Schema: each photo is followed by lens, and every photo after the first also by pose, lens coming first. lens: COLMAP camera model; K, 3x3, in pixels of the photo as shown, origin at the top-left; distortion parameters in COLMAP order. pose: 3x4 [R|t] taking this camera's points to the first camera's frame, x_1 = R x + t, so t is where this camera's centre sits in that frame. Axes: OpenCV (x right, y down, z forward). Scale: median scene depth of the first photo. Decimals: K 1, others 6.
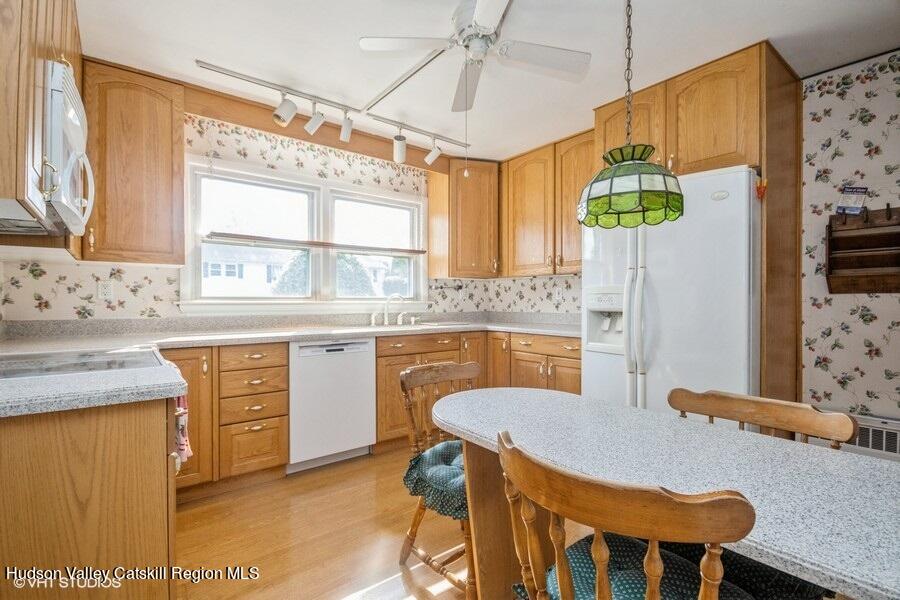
lens RADIAL K [[417.4, 0, 450.0], [0, 417.4, 300.0], [0, 0, 1]] dist [-0.001552, -0.000216]
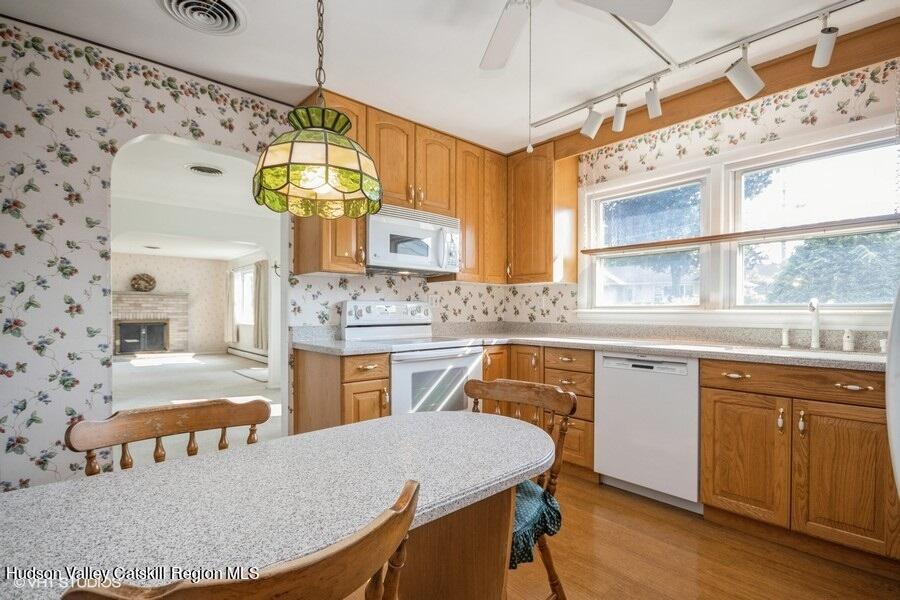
lens RADIAL K [[425.2, 0, 453.6], [0, 425.2, 313.0], [0, 0, 1]] dist [-0.000688, -0.000532]
pose [[0.060405, 0.005476, -0.998159, 0.586372], [0.001754, 0.999983, 0.005592, 0.003289], [0.998172, -0.002088, 0.060395, 0.562493]]
